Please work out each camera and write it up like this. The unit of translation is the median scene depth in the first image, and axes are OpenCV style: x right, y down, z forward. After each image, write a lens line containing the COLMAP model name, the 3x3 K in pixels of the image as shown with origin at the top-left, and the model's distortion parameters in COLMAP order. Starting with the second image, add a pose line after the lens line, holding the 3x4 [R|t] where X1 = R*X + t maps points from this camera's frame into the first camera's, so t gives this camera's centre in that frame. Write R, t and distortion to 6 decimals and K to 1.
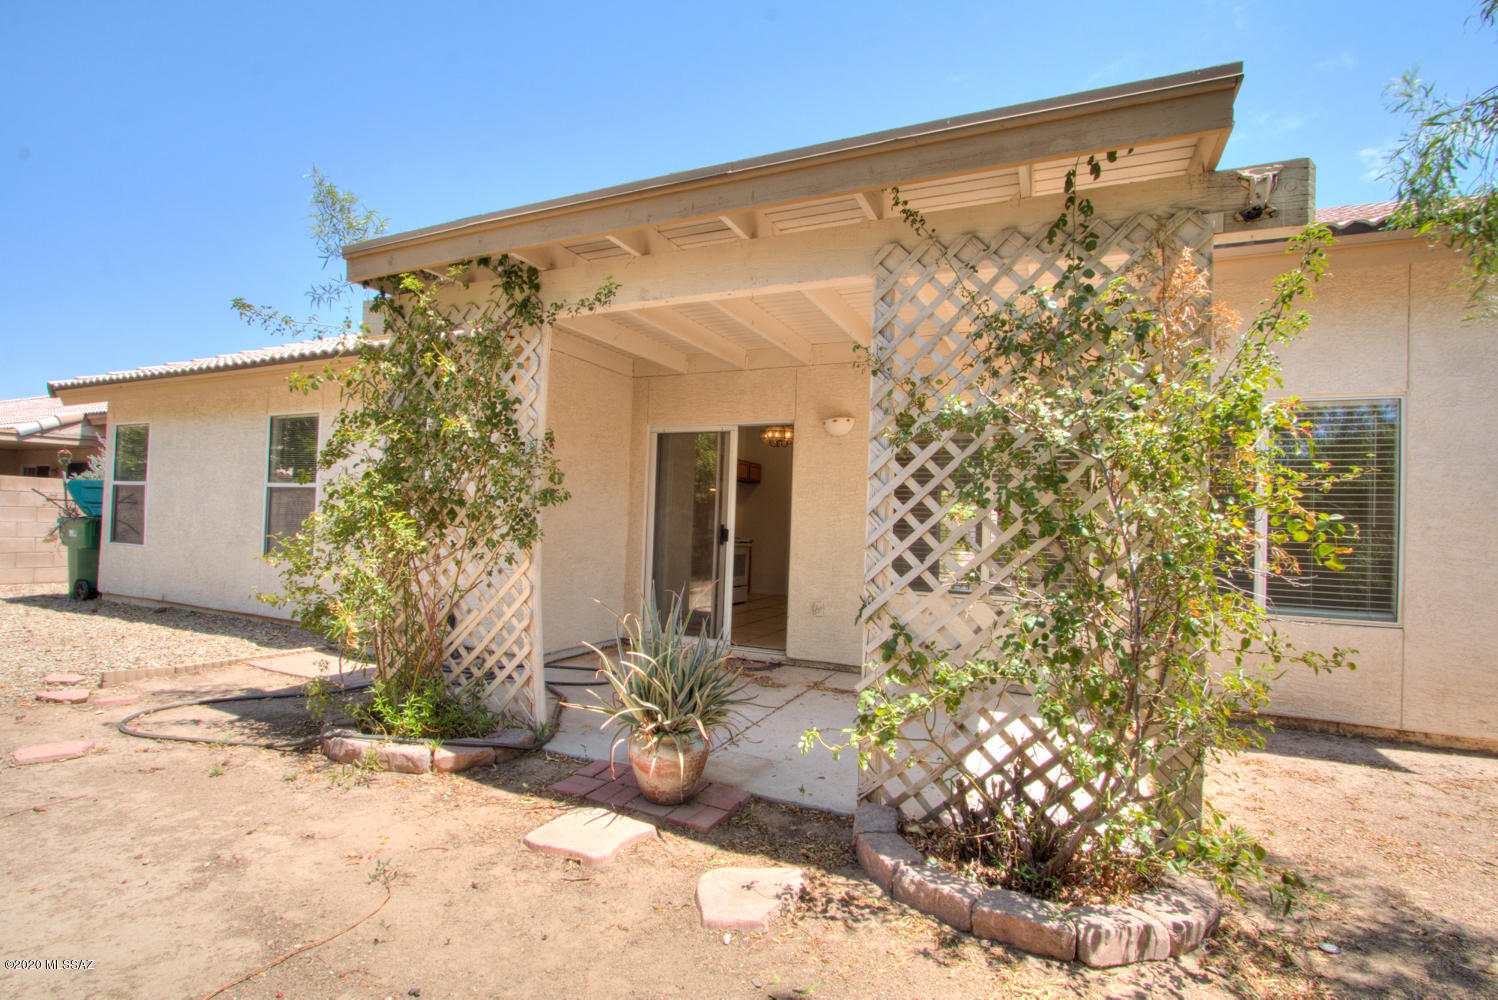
lens RADIAL K [[687.1, 0, 750.1], [0, 687.1, 507.4], [0, 0, 1]] dist [-0.018986, 0.003068]
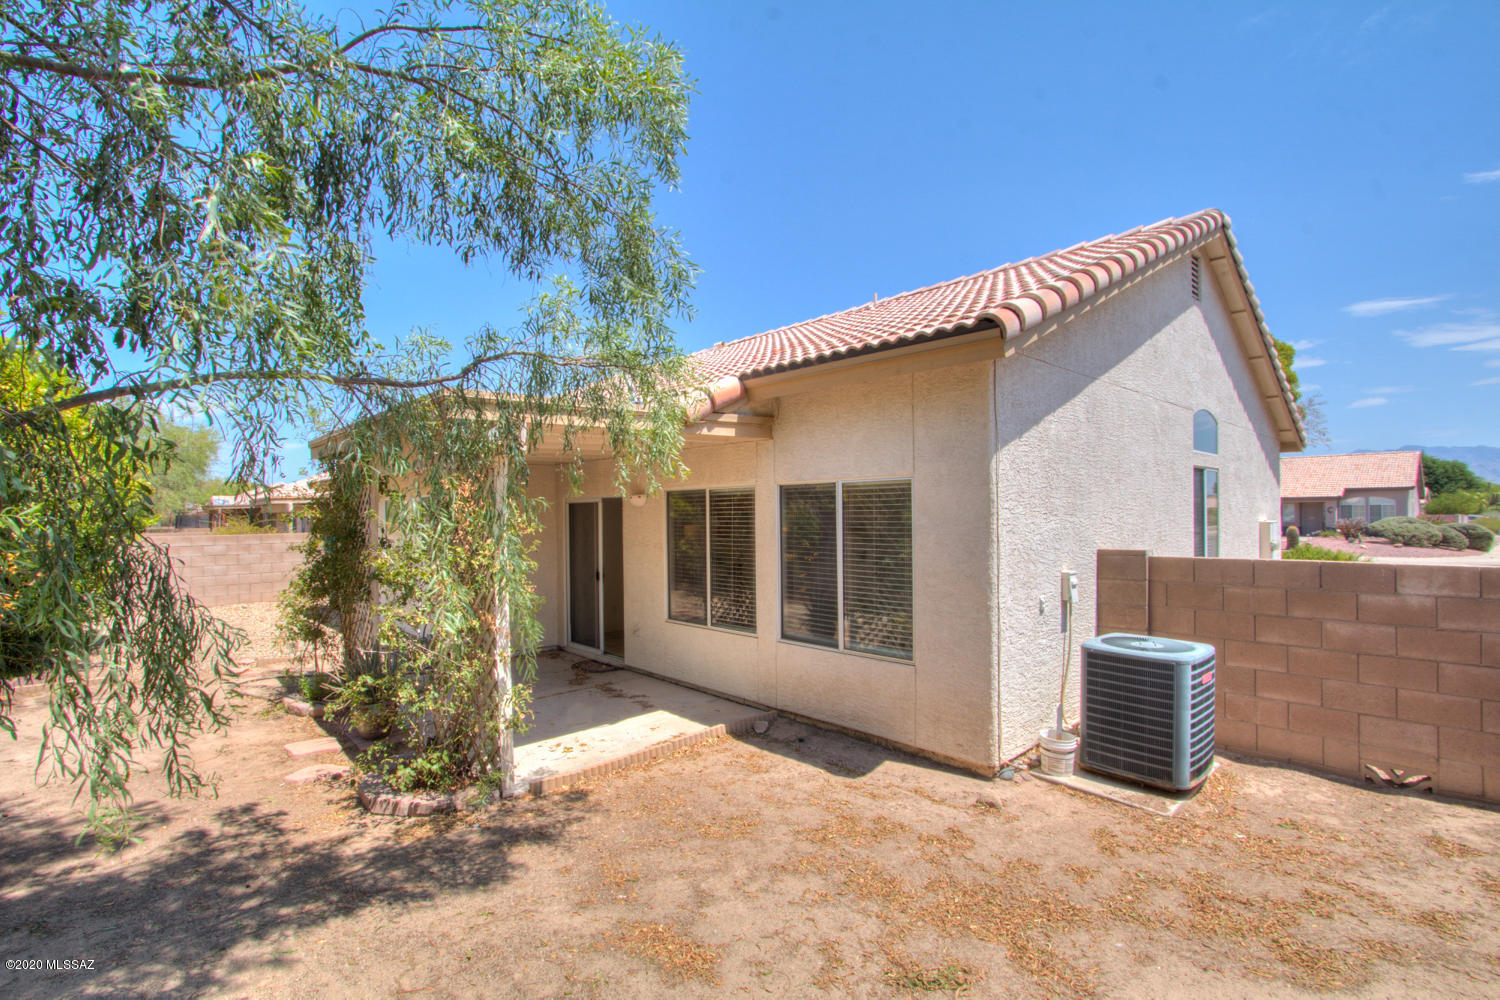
lens RADIAL K [[688.0, 0, 750.7], [0, 688.0, 503.3], [0, 0, 1]] dist [-0.018986, 0.003068]
pose [[0.920717, -0.050118, -0.386998, 1.191727], [0.053813, 0.998550, -0.001288, -0.133495], [0.386502, -0.019639, 0.922080, -0.272386]]
